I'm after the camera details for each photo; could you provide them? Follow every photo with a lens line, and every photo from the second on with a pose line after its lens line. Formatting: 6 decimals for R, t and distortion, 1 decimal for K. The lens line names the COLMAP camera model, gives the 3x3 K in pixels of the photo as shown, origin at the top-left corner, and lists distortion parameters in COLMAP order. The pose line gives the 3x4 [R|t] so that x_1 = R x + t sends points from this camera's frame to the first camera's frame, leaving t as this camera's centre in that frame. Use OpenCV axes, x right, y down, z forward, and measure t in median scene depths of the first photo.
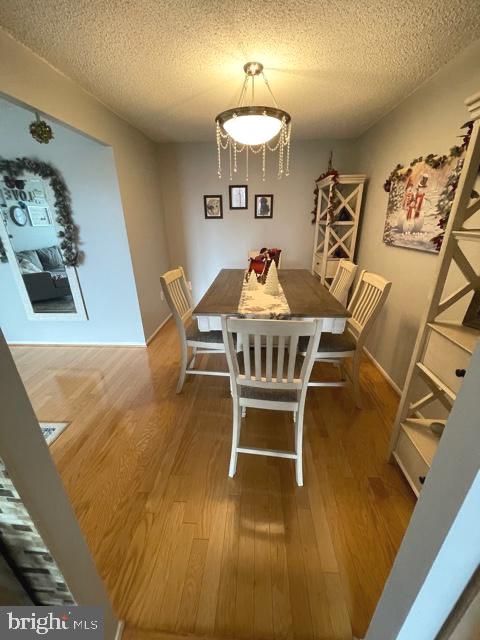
lens RADIAL K [[252.4, 0, 242.6], [0, 252.4, 318.1], [0, 0, 1]] dist [-0.001252, -0.000114]
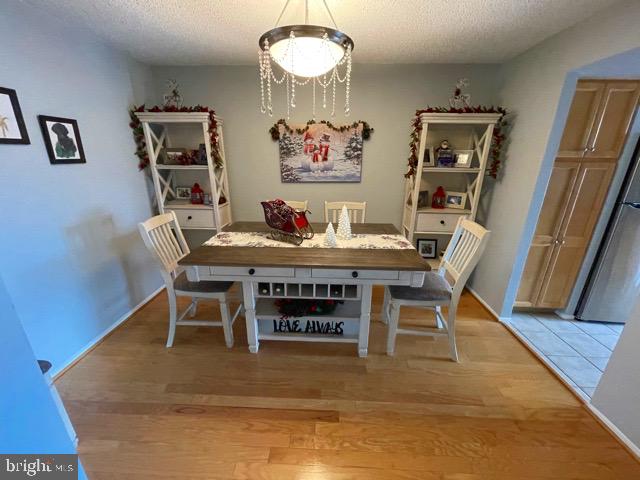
lens RADIAL K [[255.4, 0, 319.9], [0, 255.4, 236.7], [0, 0, 1]] dist [-0.002705, -0.000140]
pose [[-0.002540, -0.299548, 0.954078, -0.821995], [0.365117, 0.887934, 0.279754, -0.413783], [-0.930958, 0.349061, 0.107114, 0.974892]]
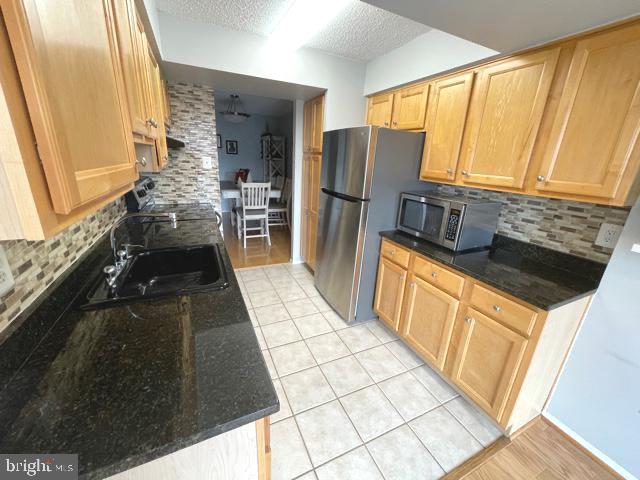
lens RADIAL K [[255.4, 0, 319.9], [0, 255.4, 236.7], [0, 0, 1]] dist [-0.002705, -0.000140]
pose [[0.883088, -0.086108, 0.461239, -0.422077], [0.117166, 0.992344, -0.039067, 0.512888], [-0.454344, 0.088541, 0.886415, -1.302569]]
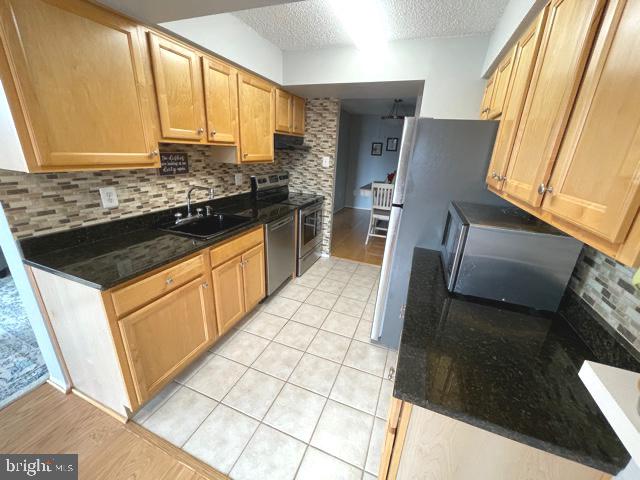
lens RADIAL K [[255.4, 0, 319.9], [0, 255.4, 236.7], [0, 0, 1]] dist [-0.002705, -0.000140]
pose [[0.946483, 0.156639, -0.282194, 0.191196], [-0.173112, 0.984306, -0.034257, 0.528913], [0.272399, 0.081275, 0.958746, -1.386219]]
